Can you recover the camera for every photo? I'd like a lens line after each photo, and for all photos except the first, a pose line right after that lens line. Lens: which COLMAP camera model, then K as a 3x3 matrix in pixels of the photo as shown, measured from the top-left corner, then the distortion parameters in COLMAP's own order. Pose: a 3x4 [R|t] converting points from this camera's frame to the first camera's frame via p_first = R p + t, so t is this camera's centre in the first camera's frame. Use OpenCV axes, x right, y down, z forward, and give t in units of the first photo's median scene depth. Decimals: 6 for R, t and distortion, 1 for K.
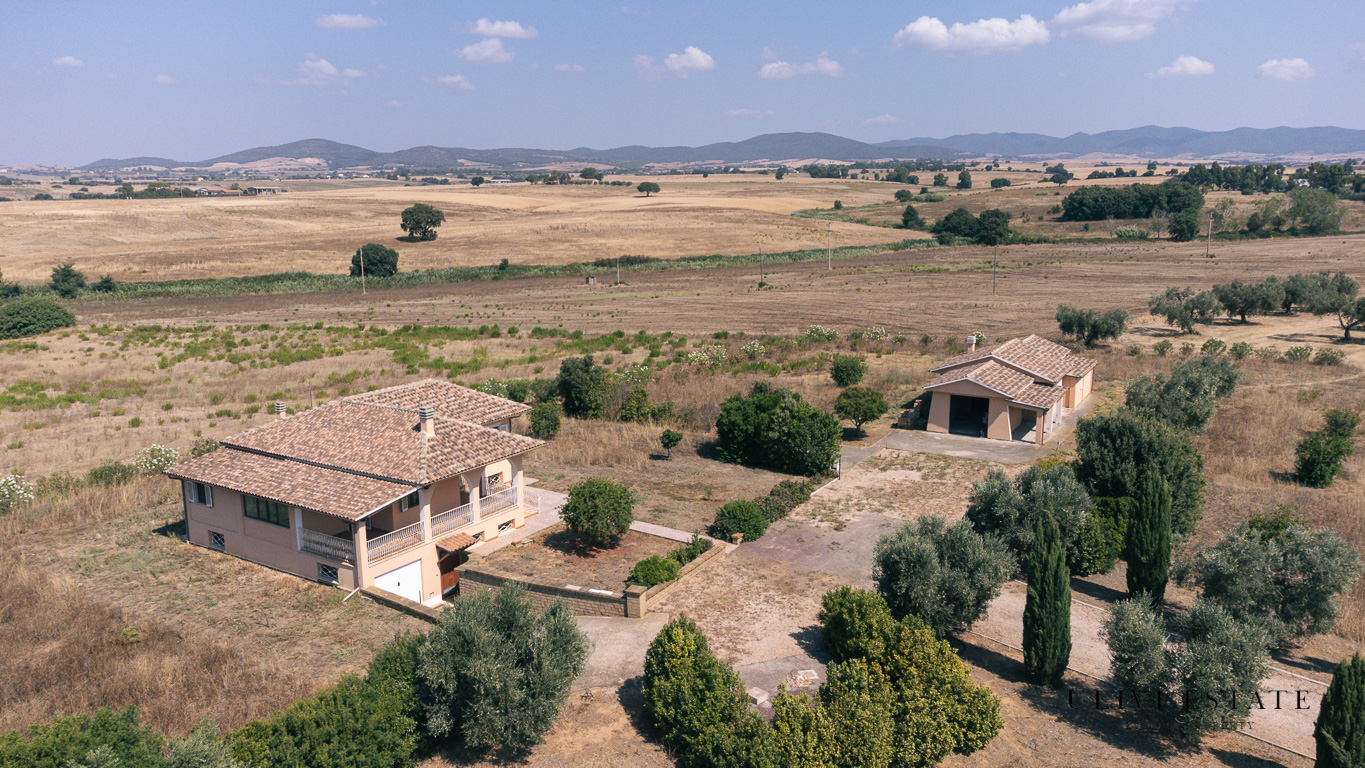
lens RADIAL K [[1002.2, 0, 682.1], [0, 1002.2, 394.6], [0, 0, 1]] dist [0.001737, 0.082263]
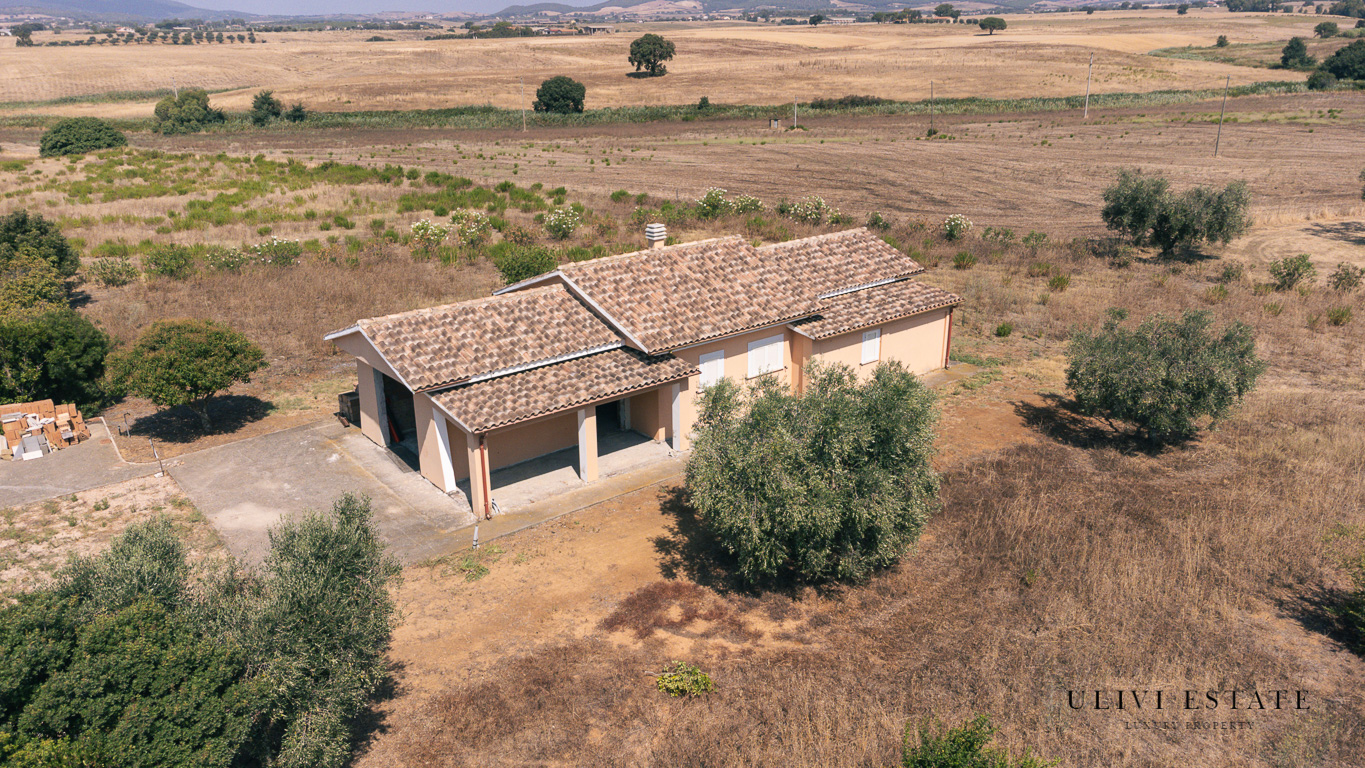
lens RADIAL K [[1004.4, 0, 682.5], [0, 1004.4, 384.0], [0, 0, 1]] dist [0.031890, 0.000031]
pose [[0.937769, 0.114246, -0.327930, 0.110787], [-0.069749, 0.987056, 0.144418, -0.012765], [0.340184, -0.112558, 0.933598, 0.134641]]
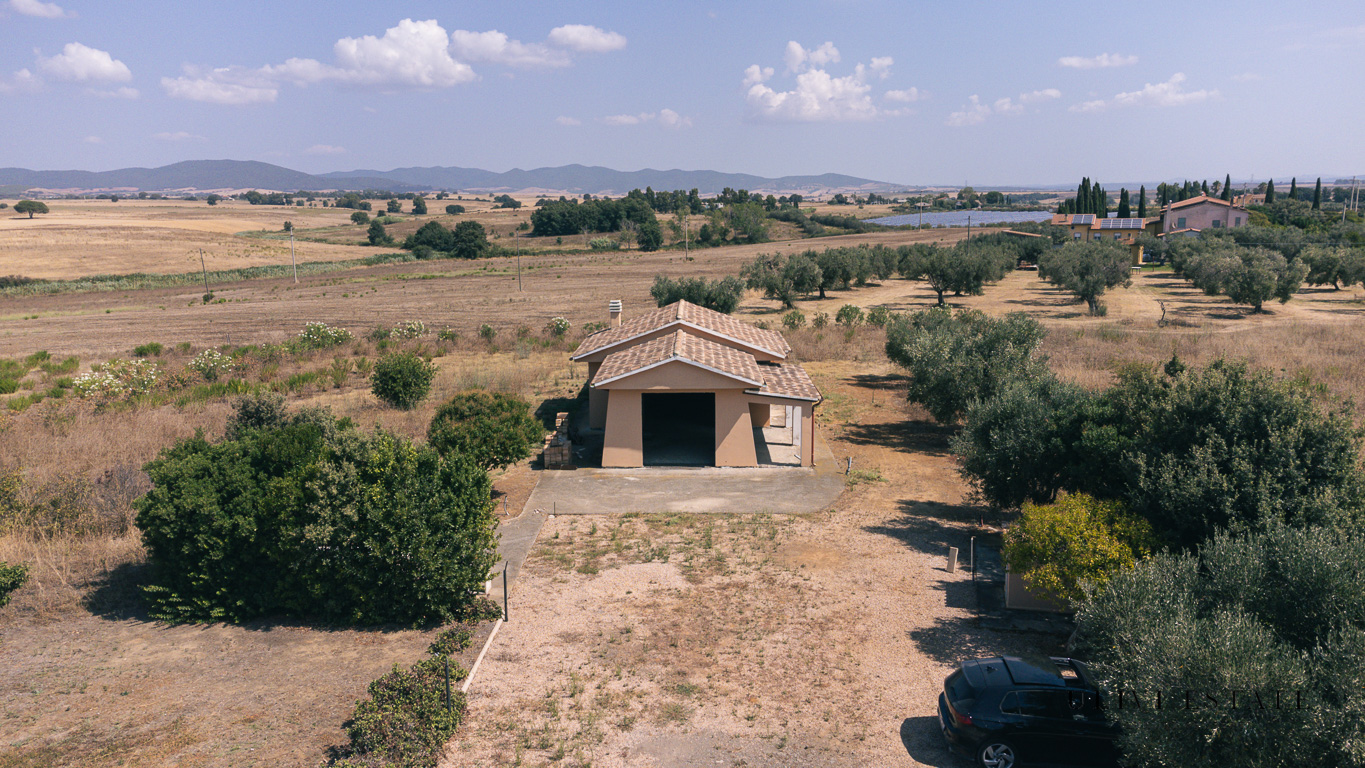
lens RADIAL K [[1002.2, 0, 682.1], [0, 1002.2, 394.6], [0, 0, 1]] dist [0.001737, 0.082263]
pose [[0.865229, -0.088776, 0.493454, 0.005404], [0.103695, 0.994605, -0.002883, 0.000863], [-0.490536, 0.053664, 0.869767, 0.111184]]
